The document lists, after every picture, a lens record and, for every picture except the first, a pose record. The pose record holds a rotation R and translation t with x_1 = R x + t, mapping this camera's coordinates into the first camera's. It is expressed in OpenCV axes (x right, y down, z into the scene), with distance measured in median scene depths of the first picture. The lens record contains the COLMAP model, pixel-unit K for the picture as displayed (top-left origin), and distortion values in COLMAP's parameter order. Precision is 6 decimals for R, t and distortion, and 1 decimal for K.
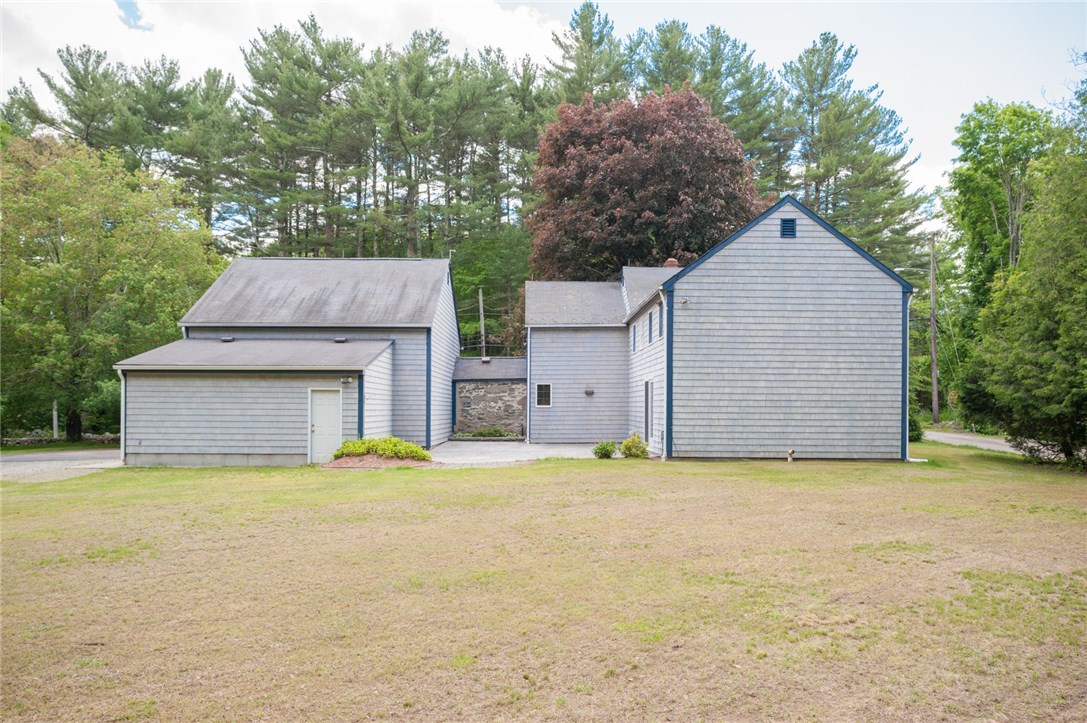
lens RADIAL K [[749.3, 0, 548.9], [0, 749.3, 401.6], [0, 0, 1]] dist [-0.003016, -0.000990]
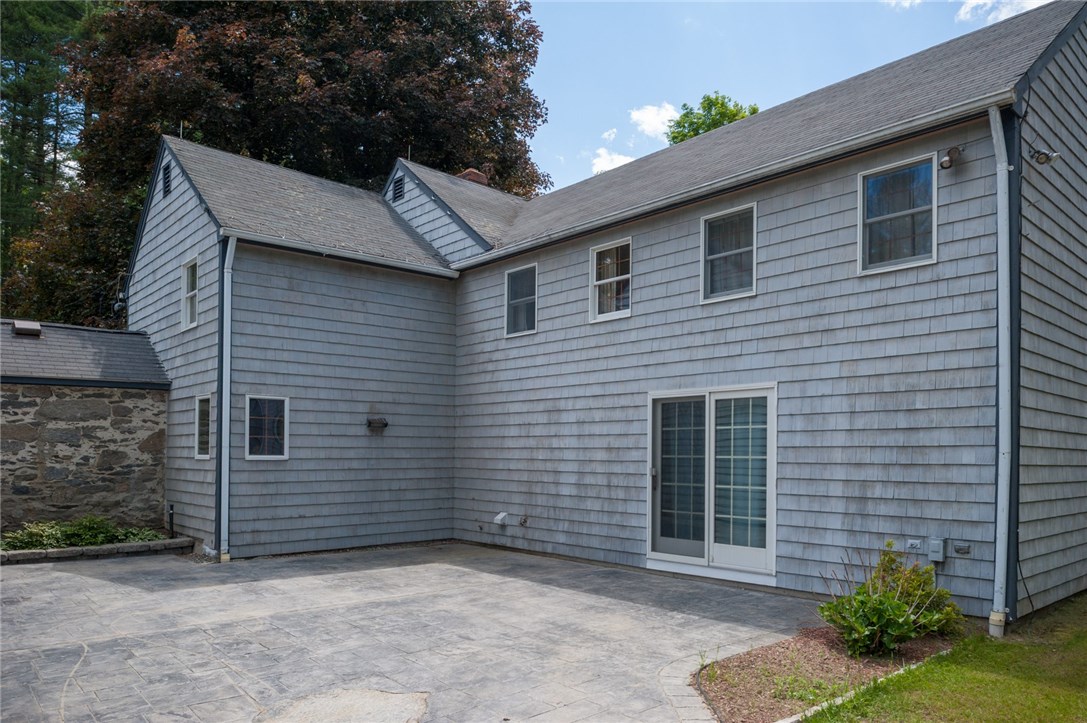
lens RADIAL K [[751.6, 0, 540.3], [0, 751.6, 458.1], [0, 0, 1]] dist [-0.001880, -0.002269]
pose [[0.759393, 0.002619, 0.650627, -0.147132], [-0.012198, 0.999873, 0.010213, 0.001187], [-0.650518, -0.015692, 0.759329, 0.625845]]
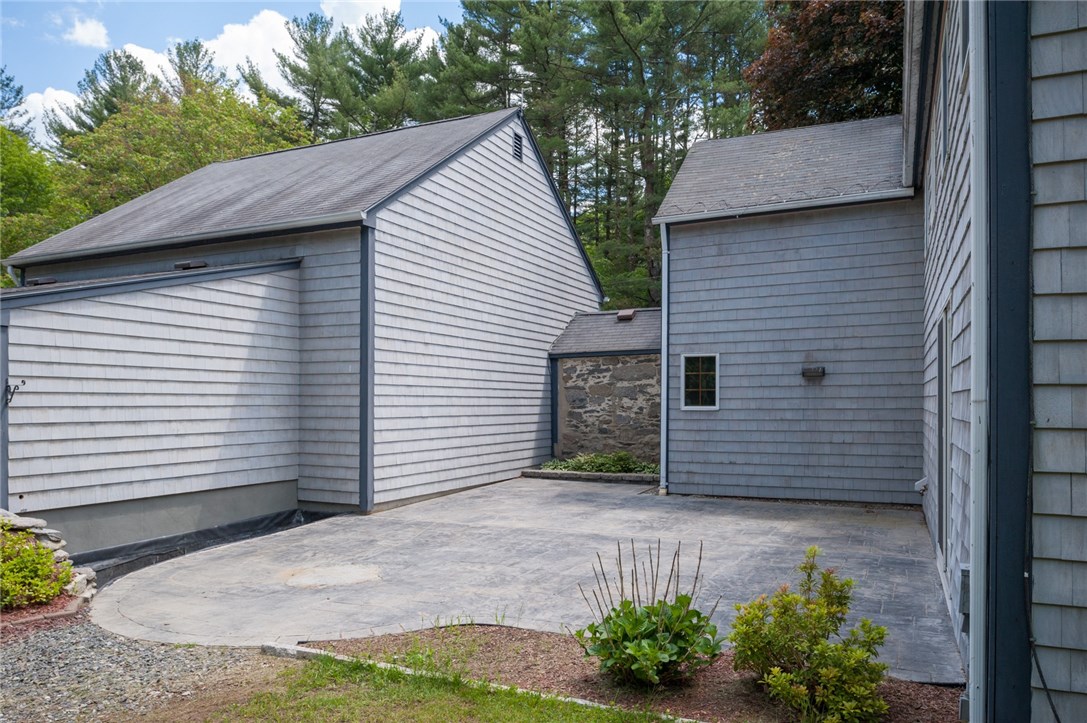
lens RADIAL K [[749.3, 0, 548.9], [0, 749.3, 401.6], [0, 0, 1]] dist [-0.003016, -0.000990]
pose [[0.900797, -0.000684, -0.434240, 0.099993], [0.004608, 0.999958, 0.007985, -0.001099], [0.434216, -0.009194, 0.900762, 0.581719]]
